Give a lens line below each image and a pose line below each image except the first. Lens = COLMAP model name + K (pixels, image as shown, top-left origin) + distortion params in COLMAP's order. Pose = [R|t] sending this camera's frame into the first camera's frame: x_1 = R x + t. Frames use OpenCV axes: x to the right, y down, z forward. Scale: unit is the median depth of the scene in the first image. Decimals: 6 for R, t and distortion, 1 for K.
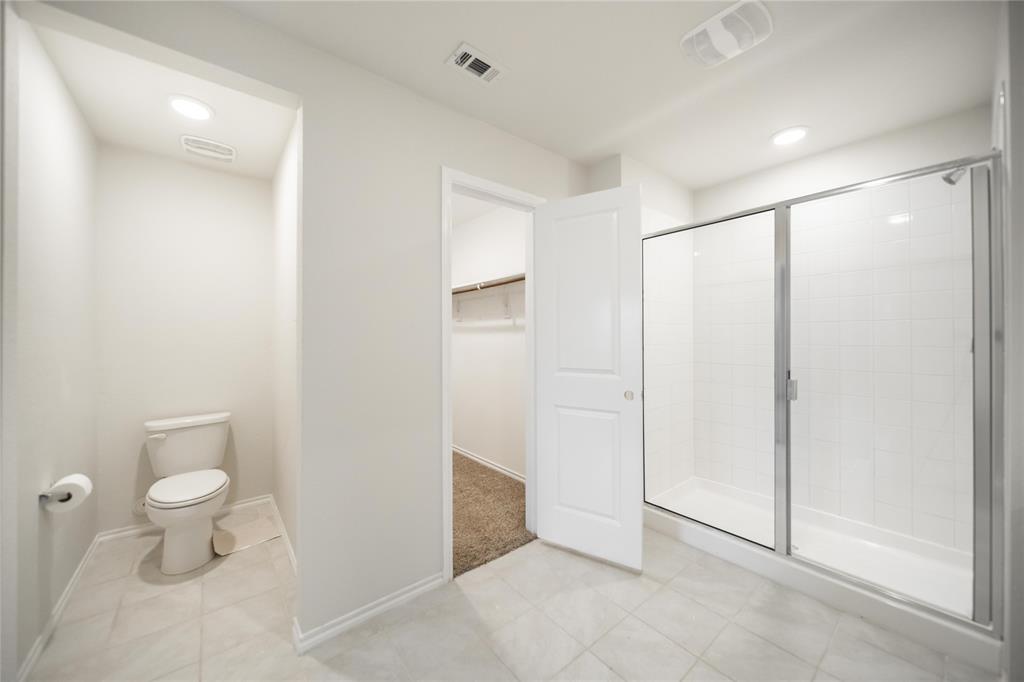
lens RADIAL K [[366.8, 0, 505.4], [0, 366.8, 336.0], [0, 0, 1]] dist [-0.000820, -0.000065]
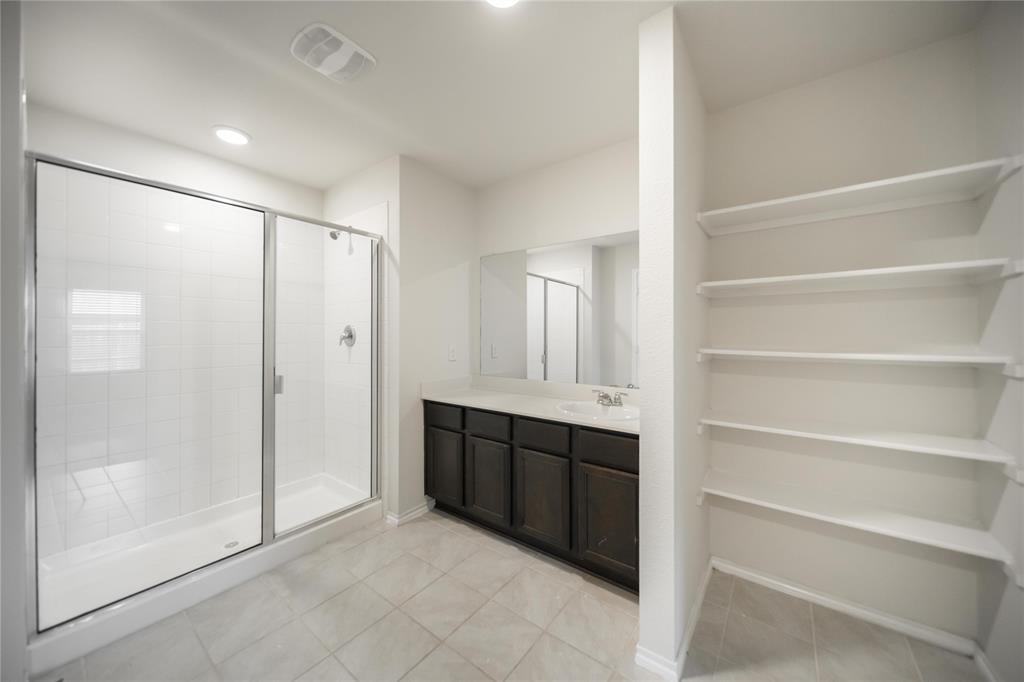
lens RADIAL K [[366.8, 0, 505.4], [0, 366.8, 336.0], [0, 0, 1]] dist [-0.000820, -0.000065]
pose [[-0.242033, -0.002951, 0.970264, -0.444463], [-0.002302, 0.999994, 0.002468, -0.002775], [-0.970265, -0.001636, -0.242038, 0.609692]]
